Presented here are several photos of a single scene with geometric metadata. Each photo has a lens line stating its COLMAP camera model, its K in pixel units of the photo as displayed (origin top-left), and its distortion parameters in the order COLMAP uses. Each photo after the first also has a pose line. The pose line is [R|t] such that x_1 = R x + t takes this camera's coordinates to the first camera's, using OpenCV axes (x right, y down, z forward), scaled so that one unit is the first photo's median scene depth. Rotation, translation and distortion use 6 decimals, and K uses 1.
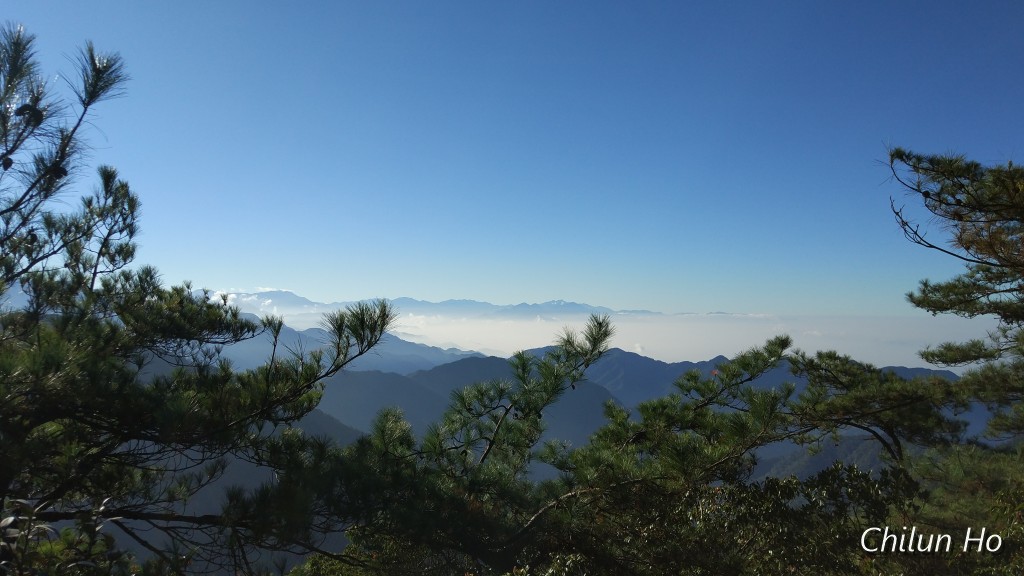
lens RADIAL K [[778.6, 0, 479.8], [0, 778.6, 284.7], [0, 0, 1]] dist [0.029409, -0.000772]
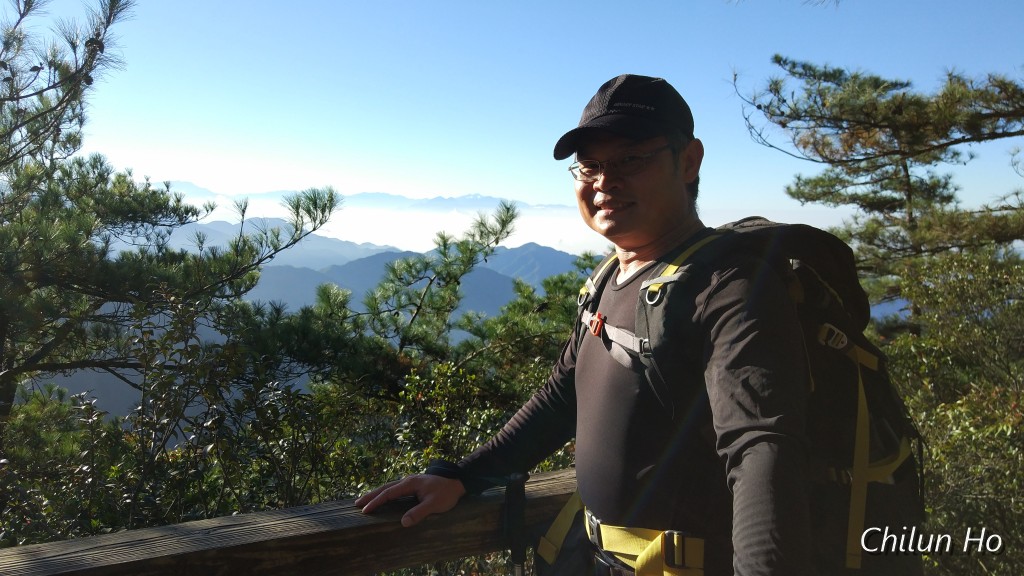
lens RADIAL K [[812.0, 0, 494.2], [0, 812.0, 288.7], [0, 0, 1]] dist [0.070985, -0.071457]
pose [[0.992338, -0.009175, 0.123213, -0.018810], [-0.007517, 0.990908, 0.134330, 0.003724], [-0.123325, -0.134227, 0.983247, -0.199428]]
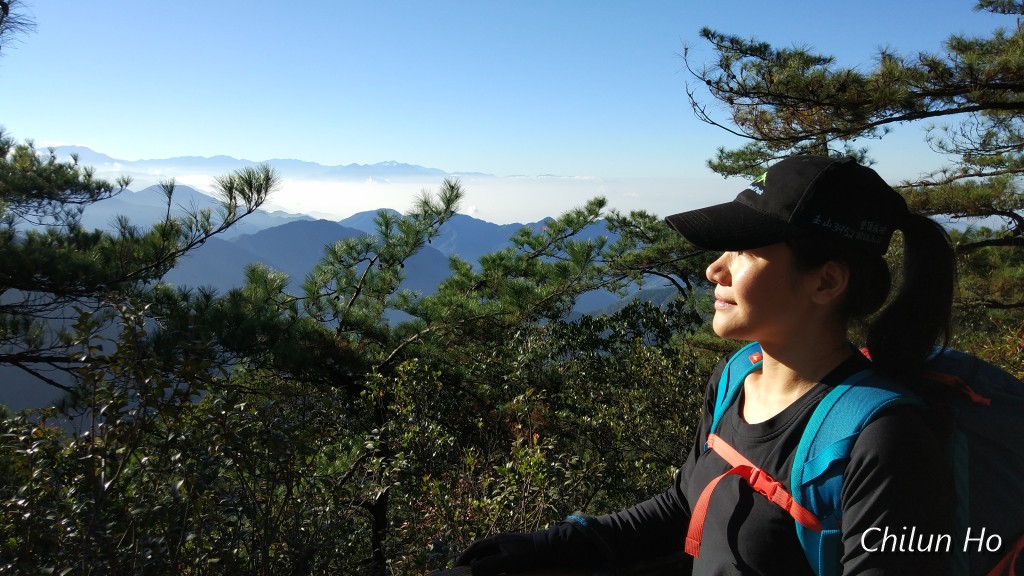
lens RADIAL K [[805.4, 0, 490.1], [0, 805.4, 283.4], [0, 0, 1]] dist [0.129073, -0.152190]
pose [[0.974512, -0.024731, 0.222967, -0.050716], [-0.013523, 0.985622, 0.168425, -0.009716], [-0.223926, -0.167147, 0.960166, -0.159422]]
